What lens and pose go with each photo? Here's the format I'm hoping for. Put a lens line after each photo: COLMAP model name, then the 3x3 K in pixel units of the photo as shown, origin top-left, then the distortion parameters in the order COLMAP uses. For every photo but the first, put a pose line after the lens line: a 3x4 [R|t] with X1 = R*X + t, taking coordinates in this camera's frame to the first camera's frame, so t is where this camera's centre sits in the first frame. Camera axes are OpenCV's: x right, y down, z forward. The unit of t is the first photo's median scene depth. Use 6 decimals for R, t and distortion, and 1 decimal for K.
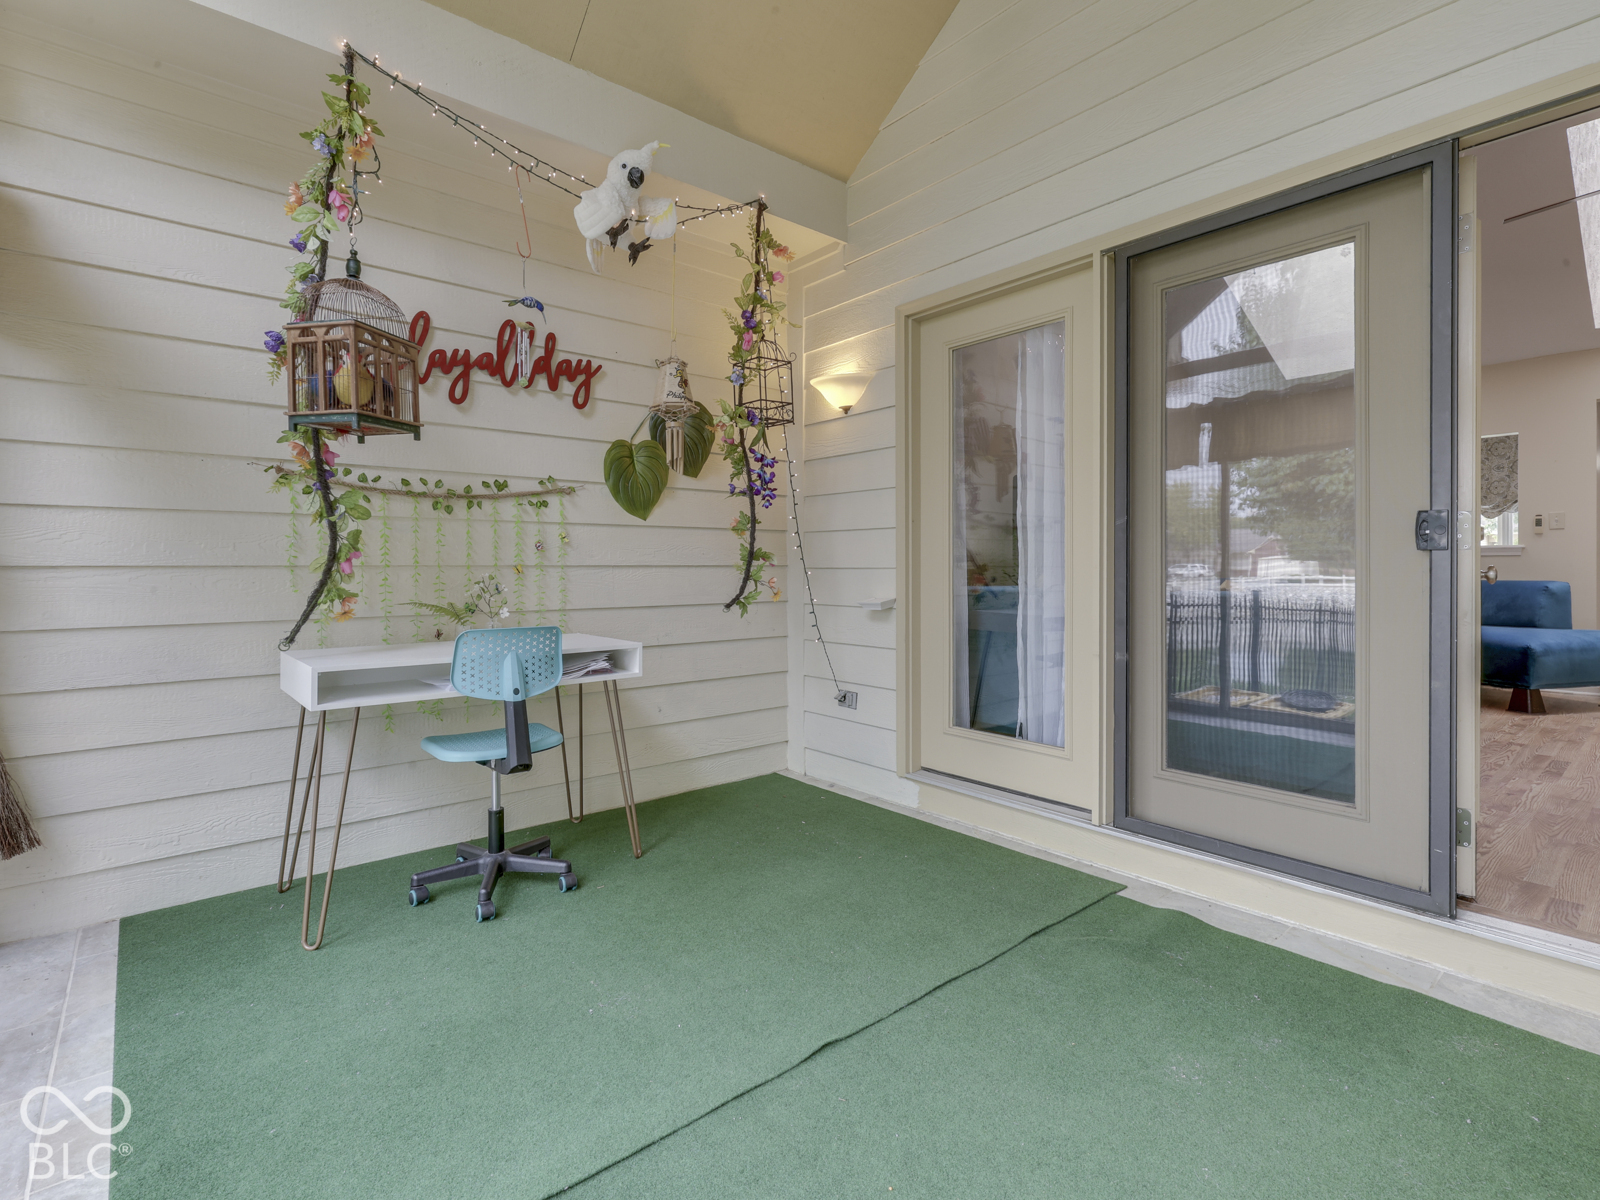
lens RADIAL K [[770.1, 0, 800.5], [0, 770.1, 570.6], [0, 0, 1]] dist [0.001550, -0.000958]
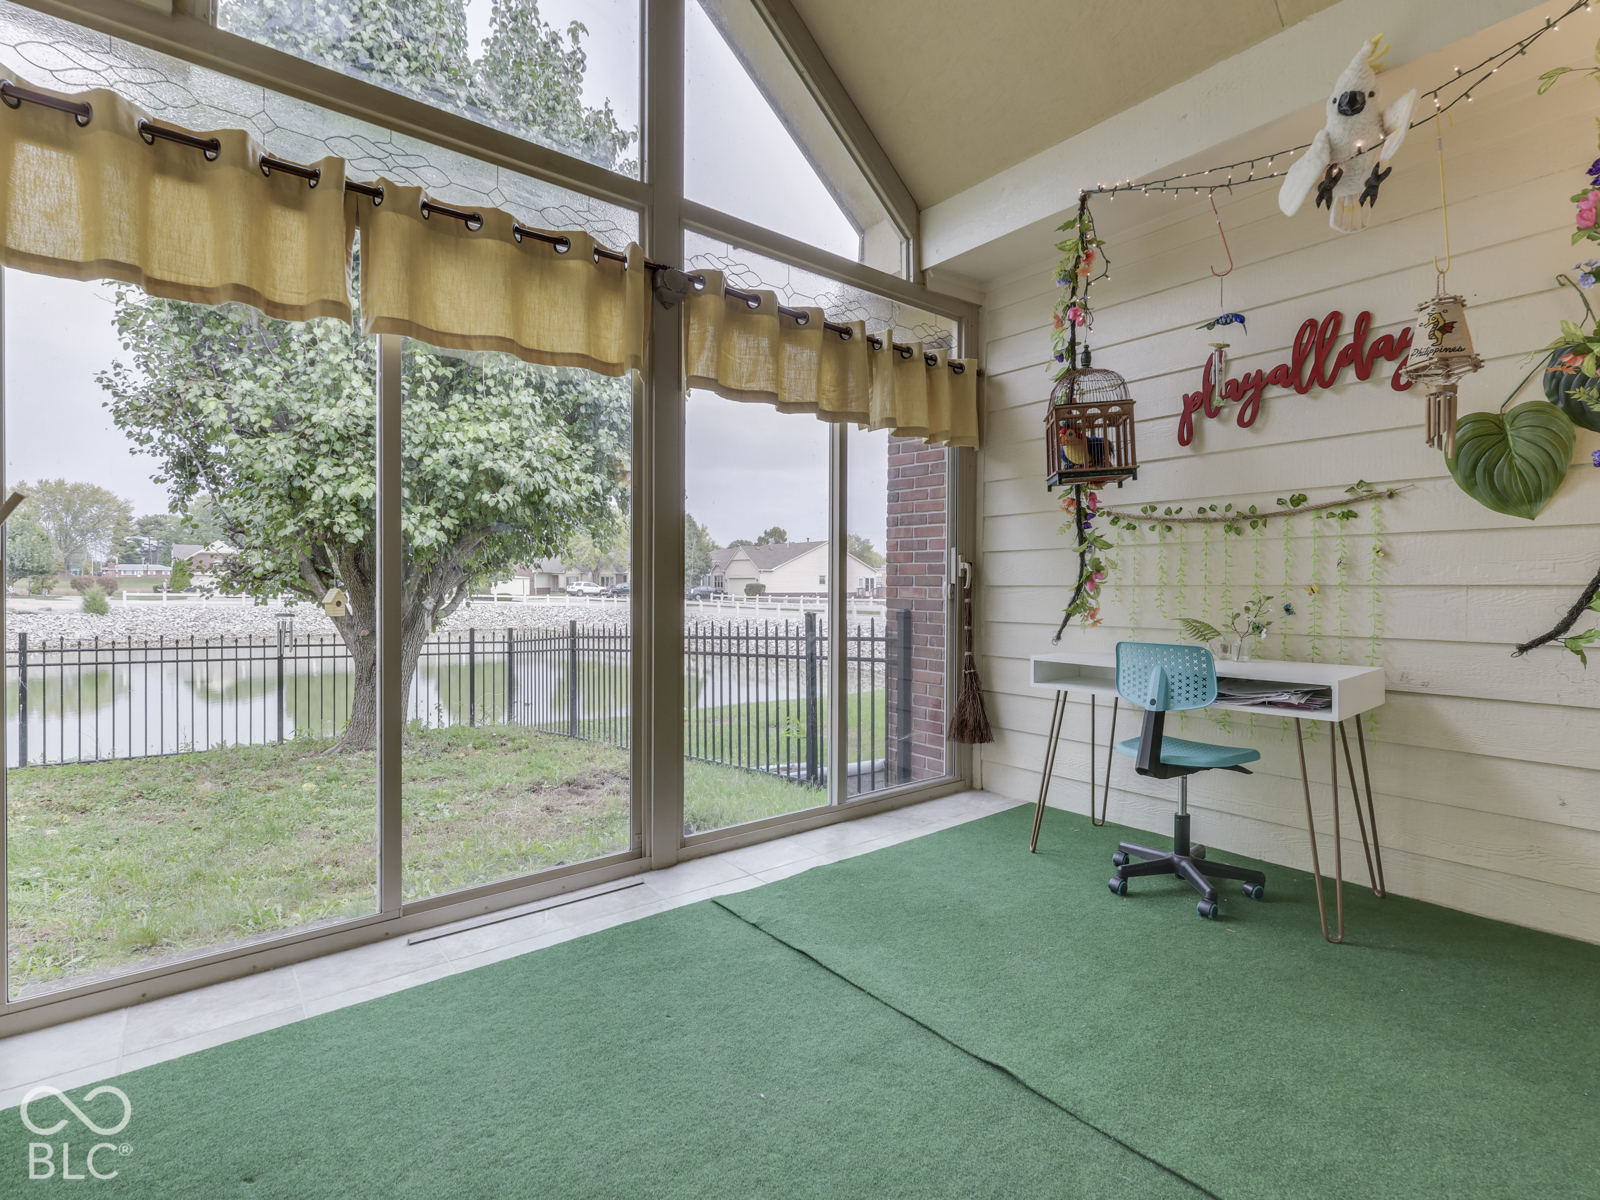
lens RADIAL K [[770.1, 0, 809.8], [0, 770.1, 591.9], [0, 0, 1]] dist [0.001550, -0.000958]
pose [[-0.012240, 0.010644, -0.999868, 0.589347], [-0.003091, 0.999938, 0.010683, -0.006933], [0.999920, 0.003222, -0.012207, 0.436746]]
